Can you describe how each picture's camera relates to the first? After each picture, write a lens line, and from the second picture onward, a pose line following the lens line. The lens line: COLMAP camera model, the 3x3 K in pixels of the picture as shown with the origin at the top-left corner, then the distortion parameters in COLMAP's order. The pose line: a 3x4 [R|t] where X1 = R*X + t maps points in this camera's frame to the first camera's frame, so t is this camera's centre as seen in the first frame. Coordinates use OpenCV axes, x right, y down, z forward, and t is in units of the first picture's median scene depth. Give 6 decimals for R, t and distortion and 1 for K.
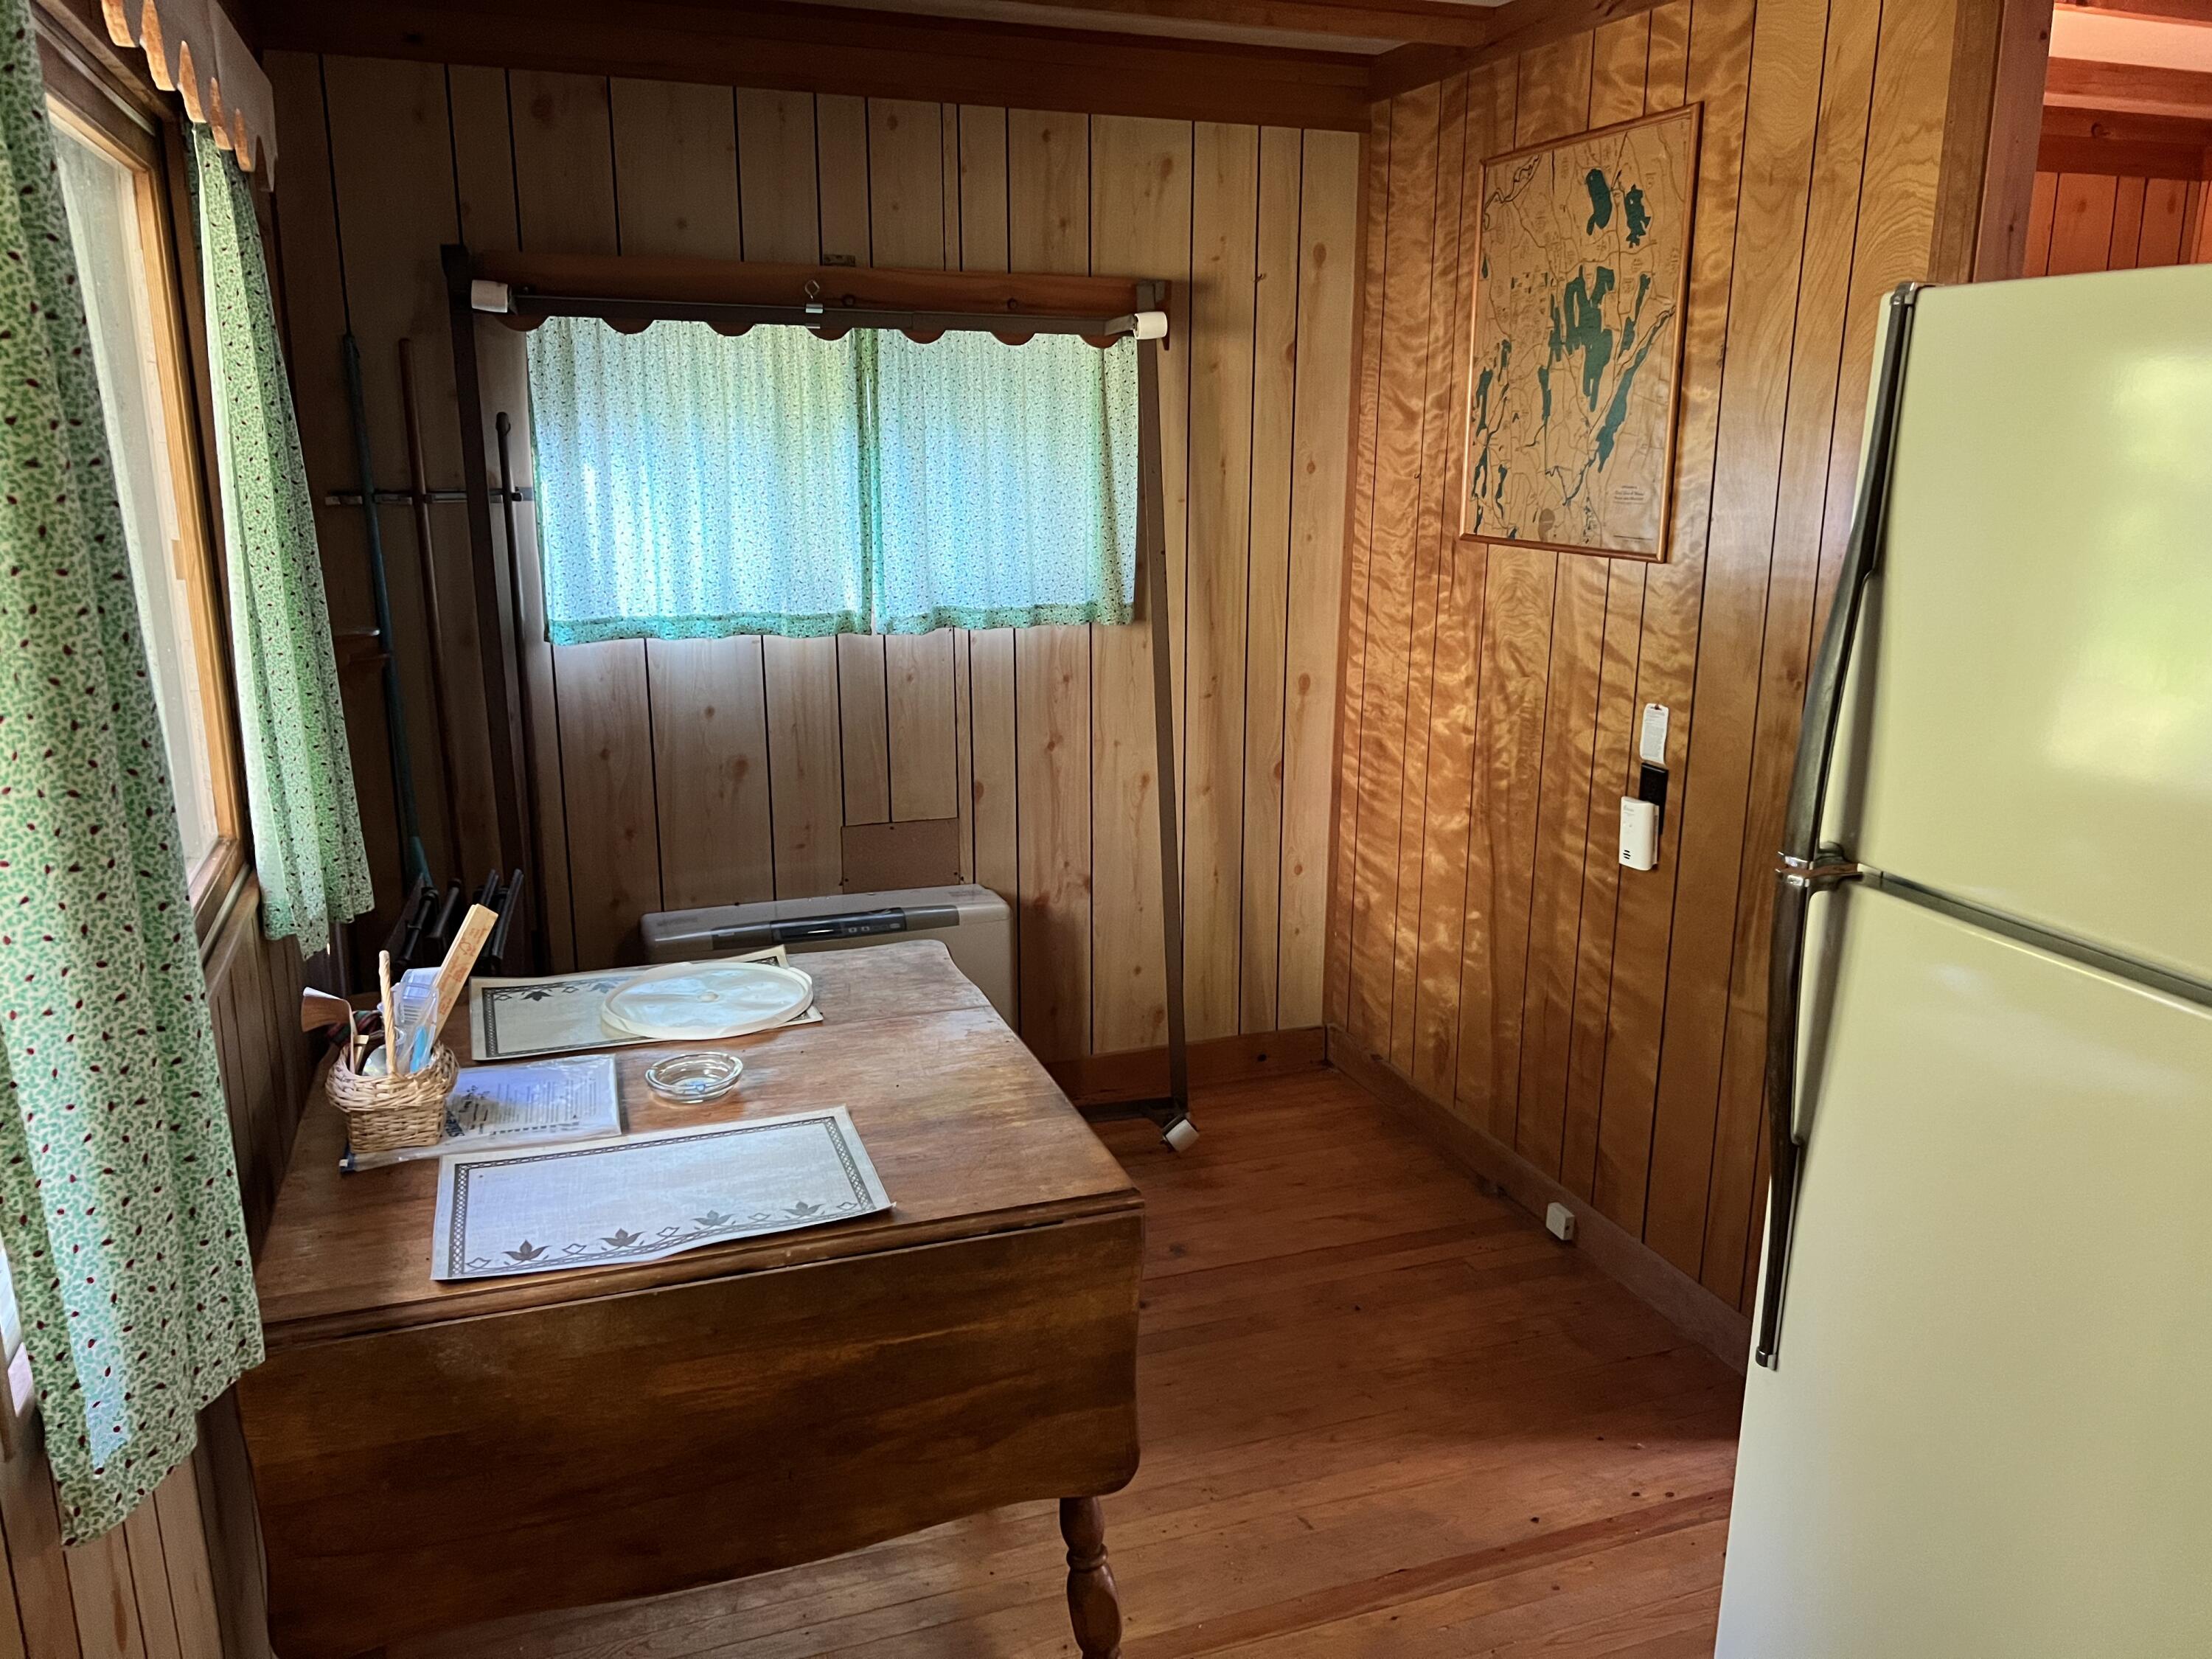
lens RADIAL K [[1665.2, 0, 1112.2], [0, 1665.2, 828.4], [0, 0, 1]] dist [0.052301, -0.065448]
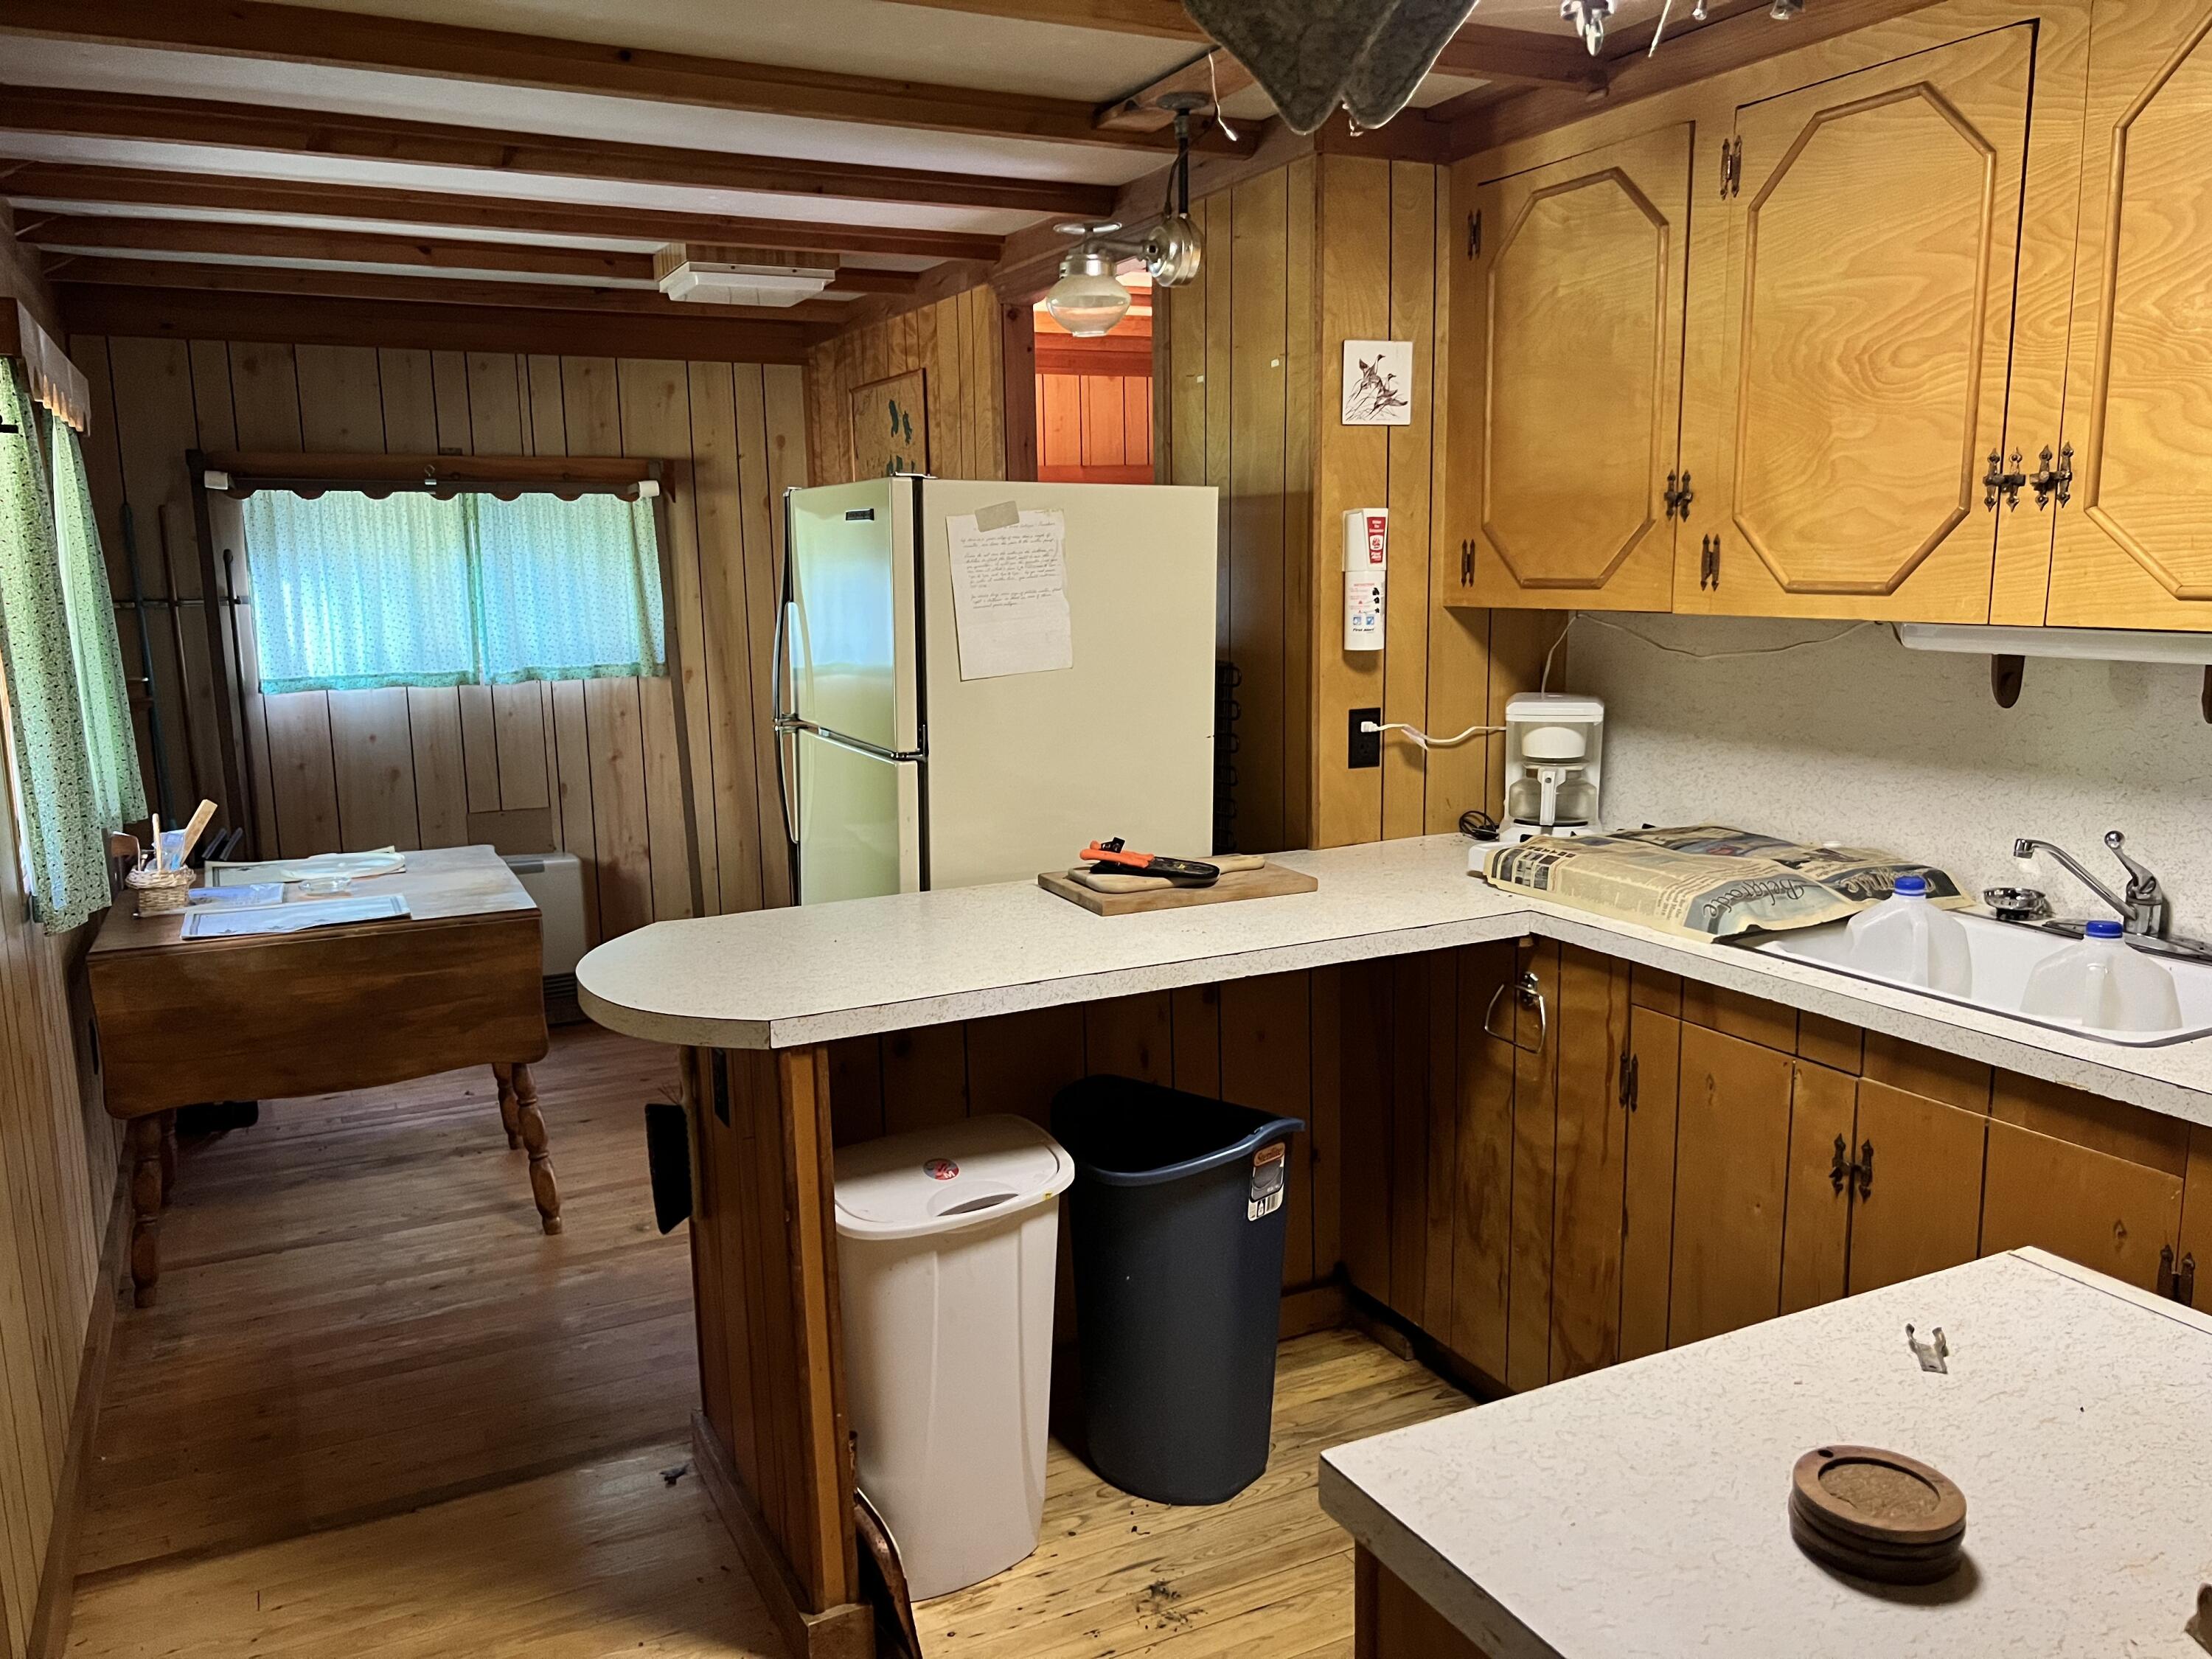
lens RADIAL K [[1665.2, 0, 1095.2], [0, 1665.2, 837.9], [0, 0, 1]] dist [0.052301, -0.065448]
pose [[0.993359, -0.038724, 0.108344, 0.260337], [0.045967, 0.996814, -0.065178, 0.160188], [-0.105475, 0.069726, 0.991975, -0.624017]]
